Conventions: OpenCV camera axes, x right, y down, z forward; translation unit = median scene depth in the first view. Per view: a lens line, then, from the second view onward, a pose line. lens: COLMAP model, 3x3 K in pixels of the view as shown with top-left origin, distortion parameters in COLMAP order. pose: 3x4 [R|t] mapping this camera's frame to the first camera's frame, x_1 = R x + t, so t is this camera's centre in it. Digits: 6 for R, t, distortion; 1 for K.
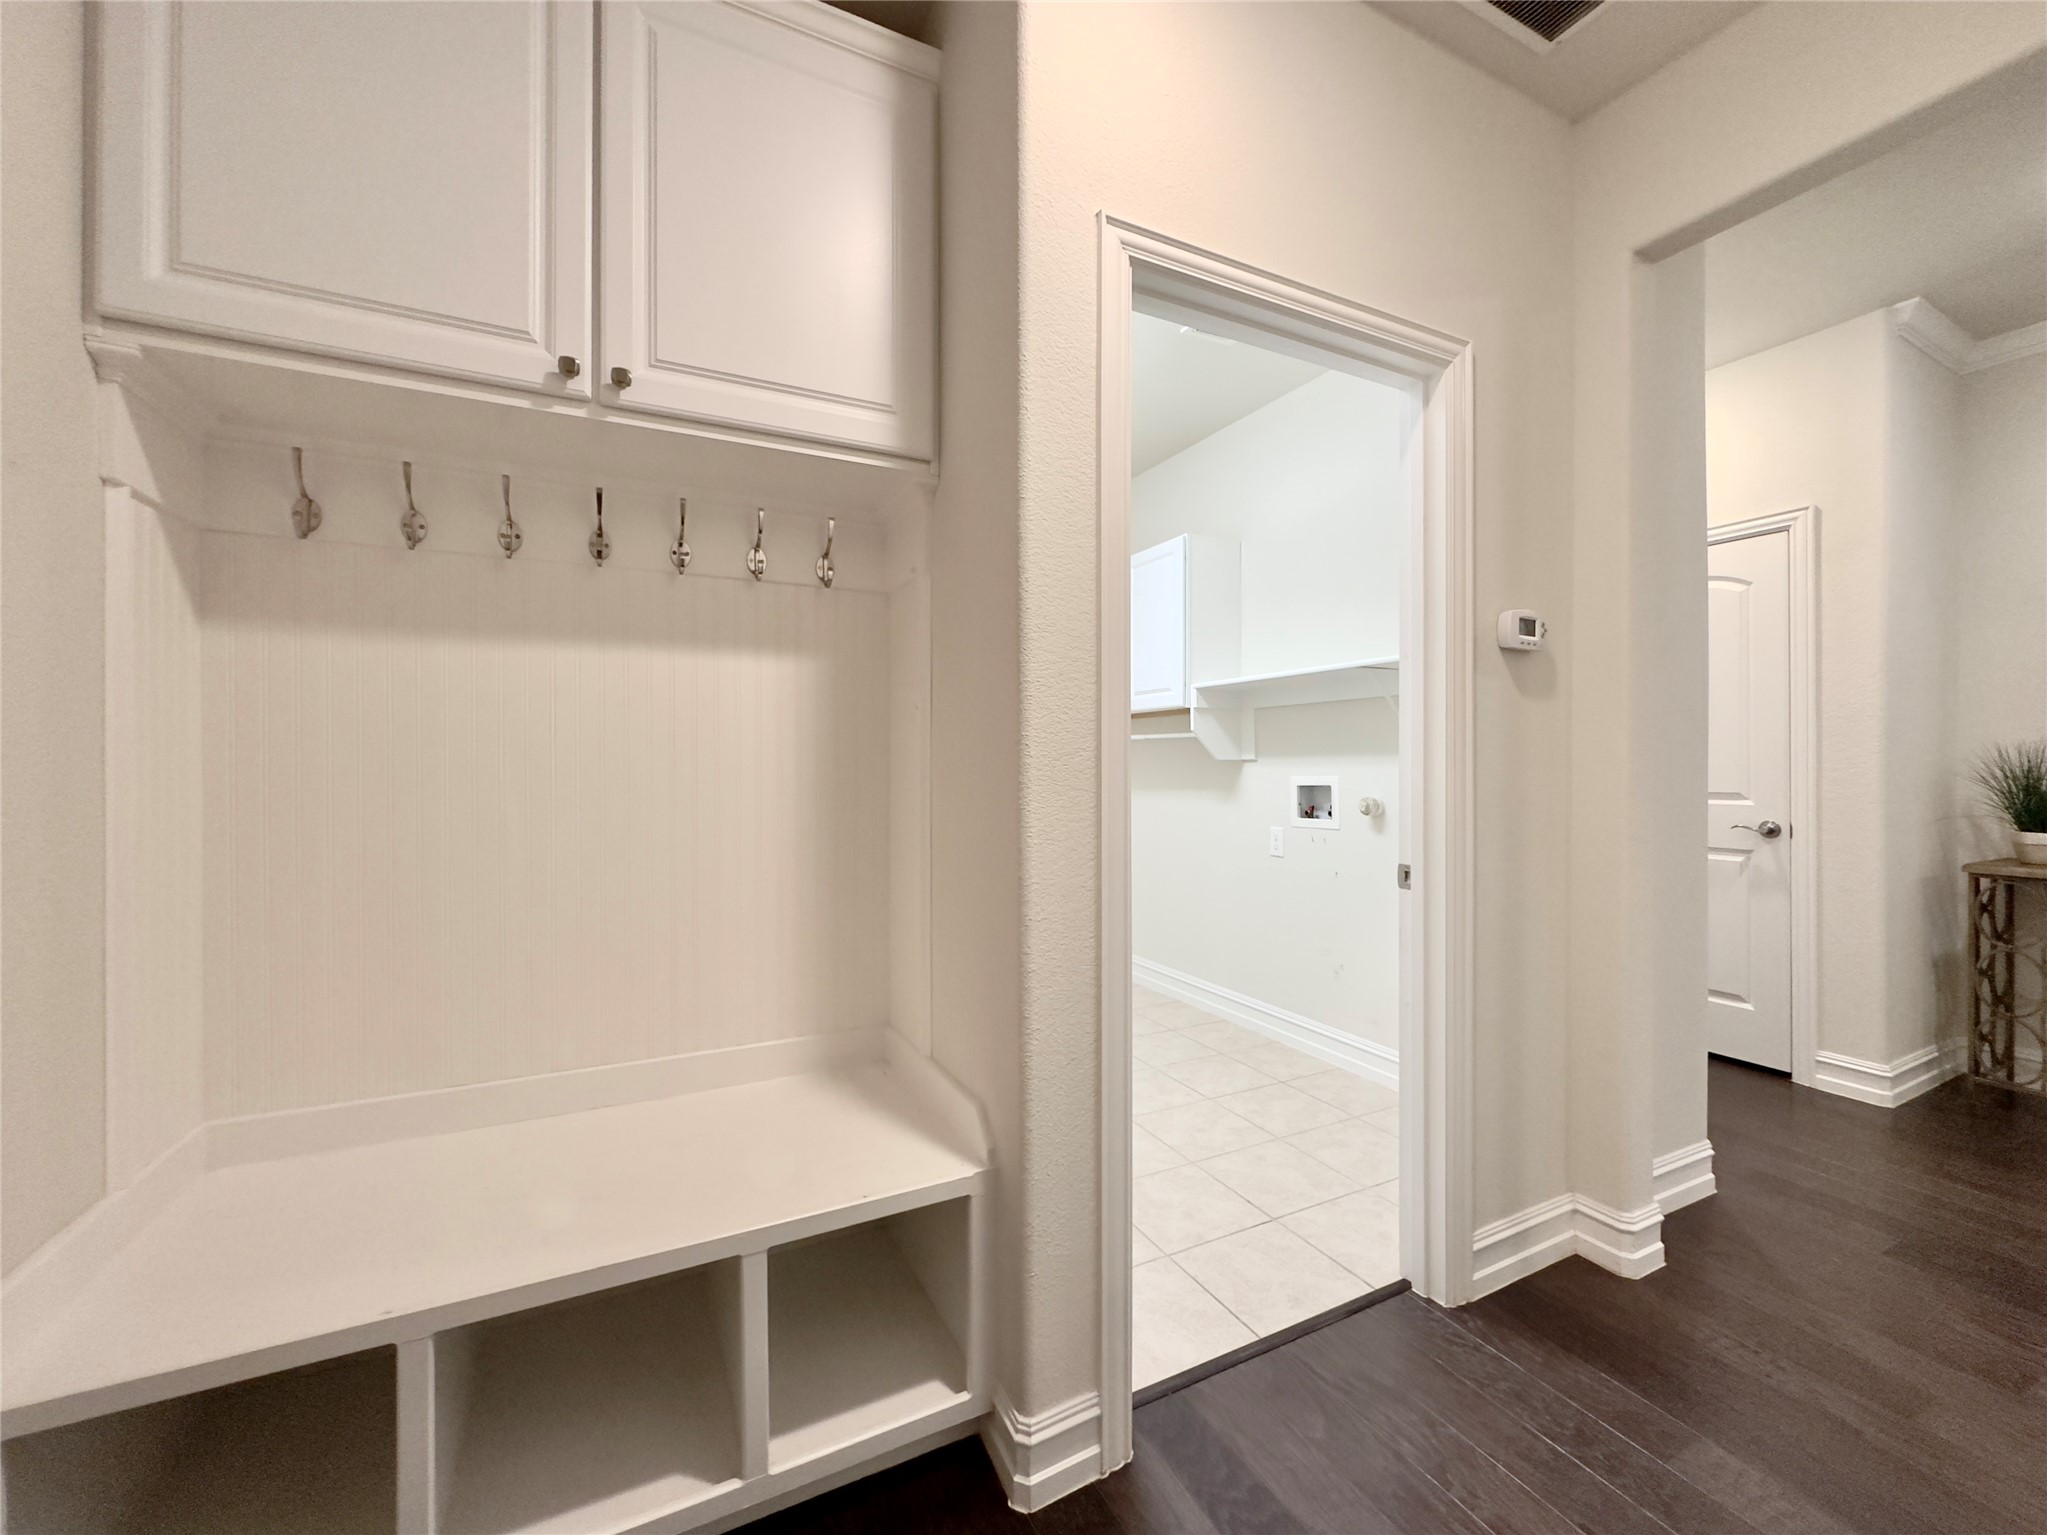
lens RADIAL K [[820.7, 0, 1019.1], [0, 820.7, 769.8], [0, 0, 1]] dist [-0.012618, 0.000996]
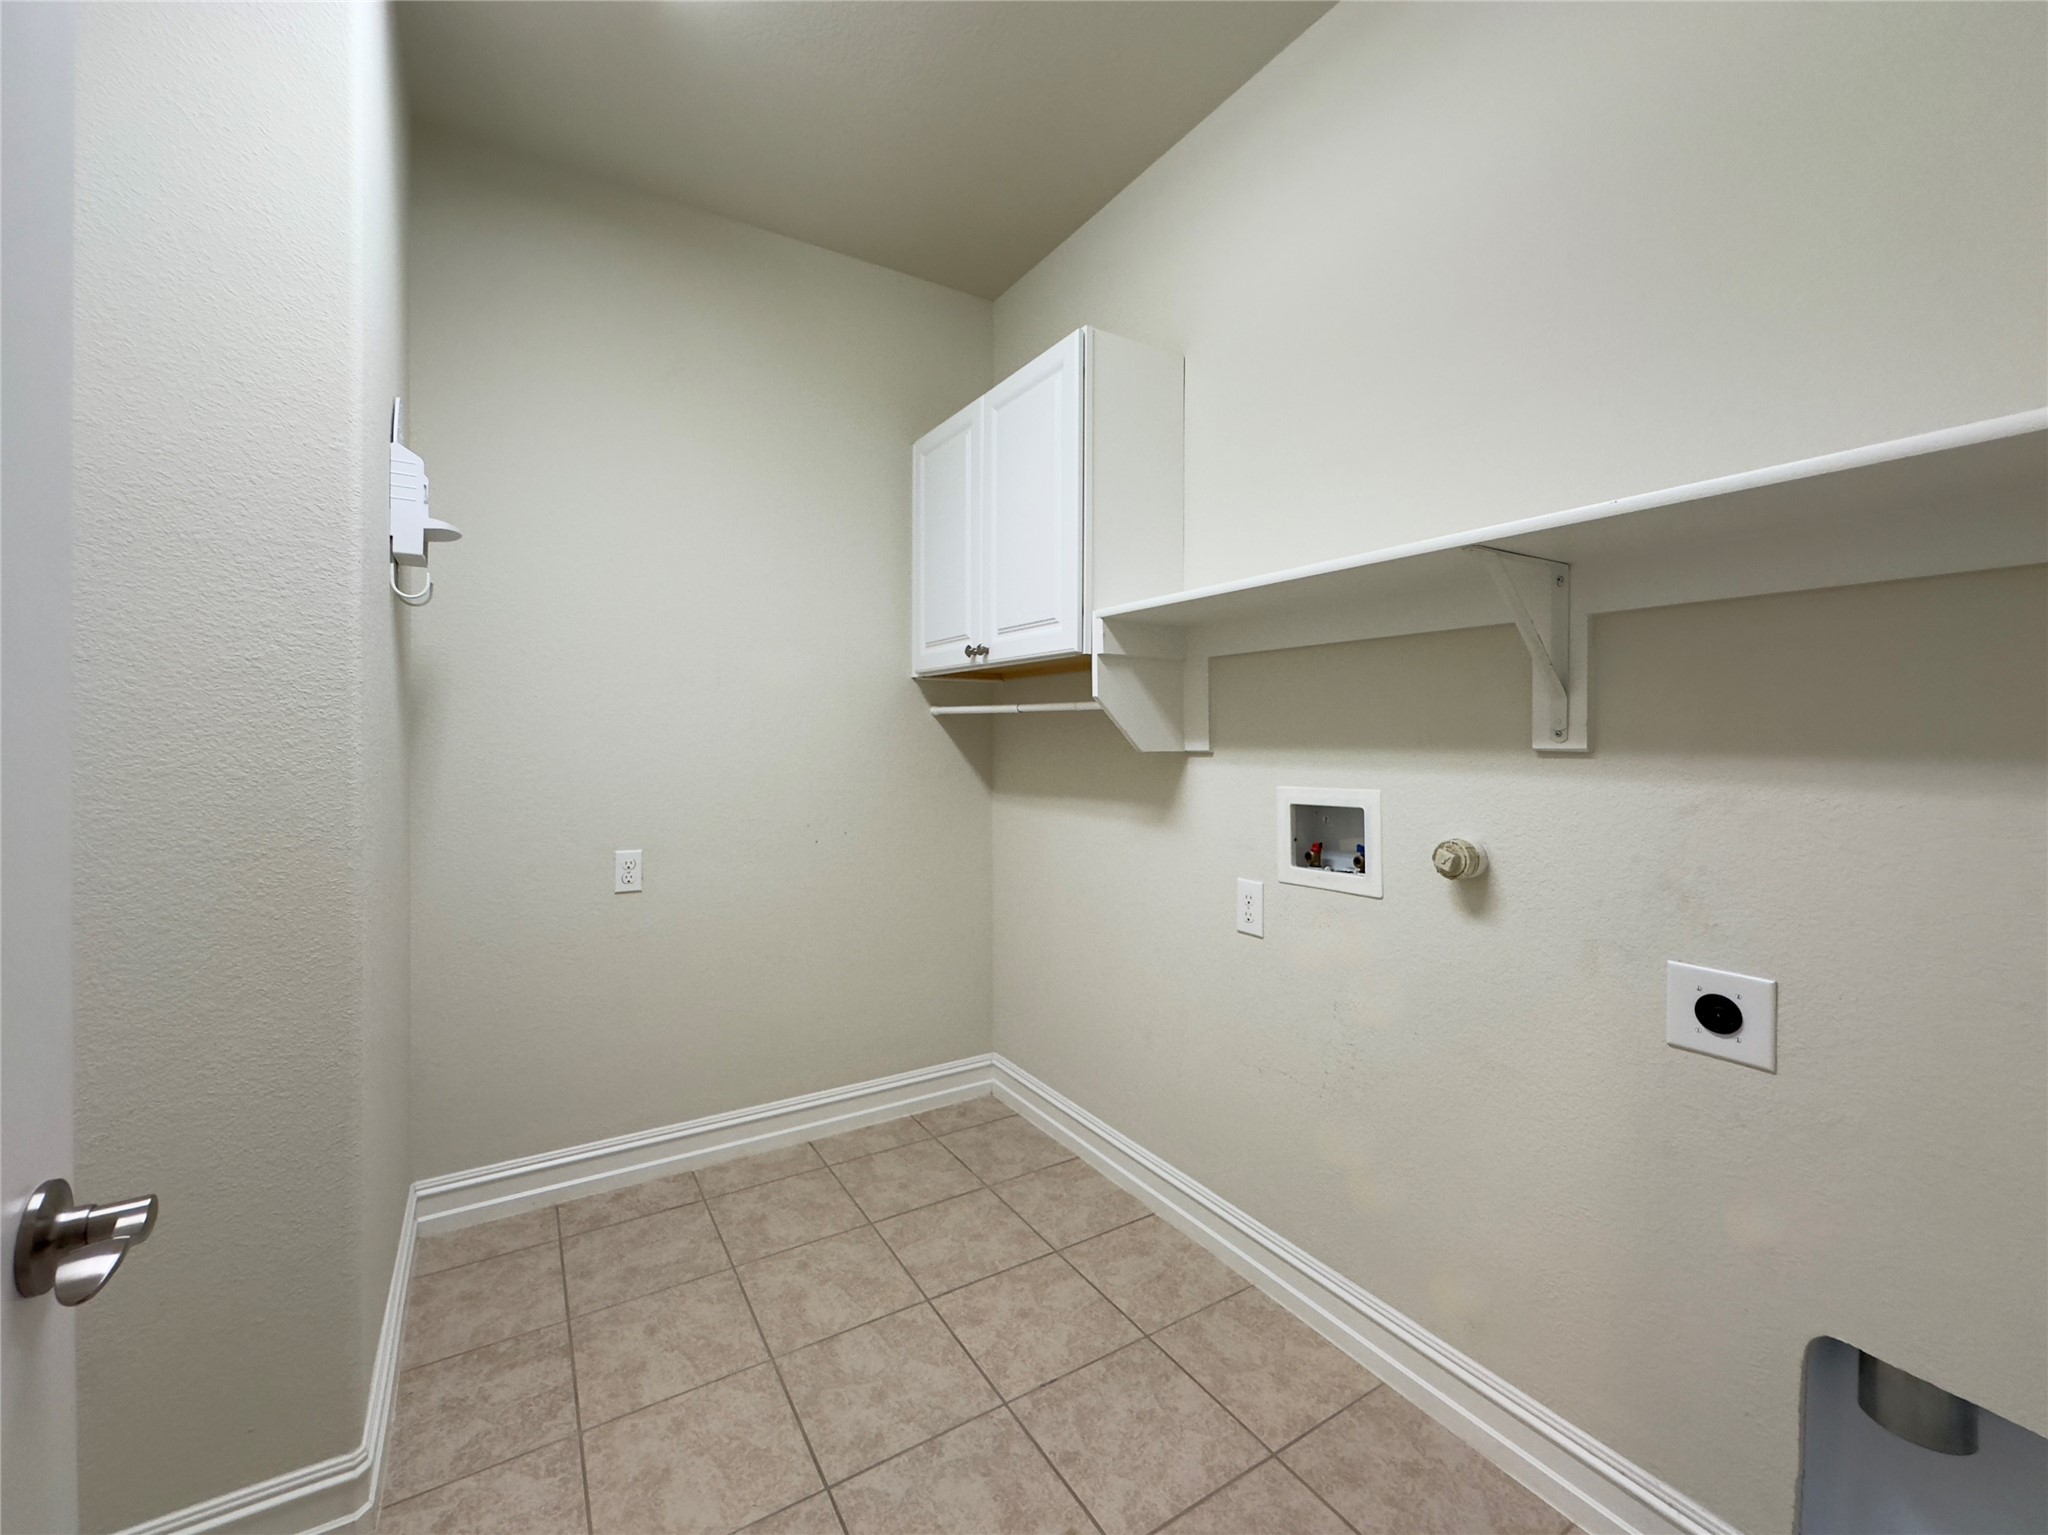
lens RADIAL K [[821.1, 0, 1027.9], [0, 821.1, 750.2], [0, 0, 1]] dist [-0.012618, 0.000996]
pose [[0.995040, 0.001942, 0.099459, 0.116986], [-0.002884, 0.999952, 0.009319, -0.019232], [-0.099437, -0.009560, 0.994998, 0.483398]]
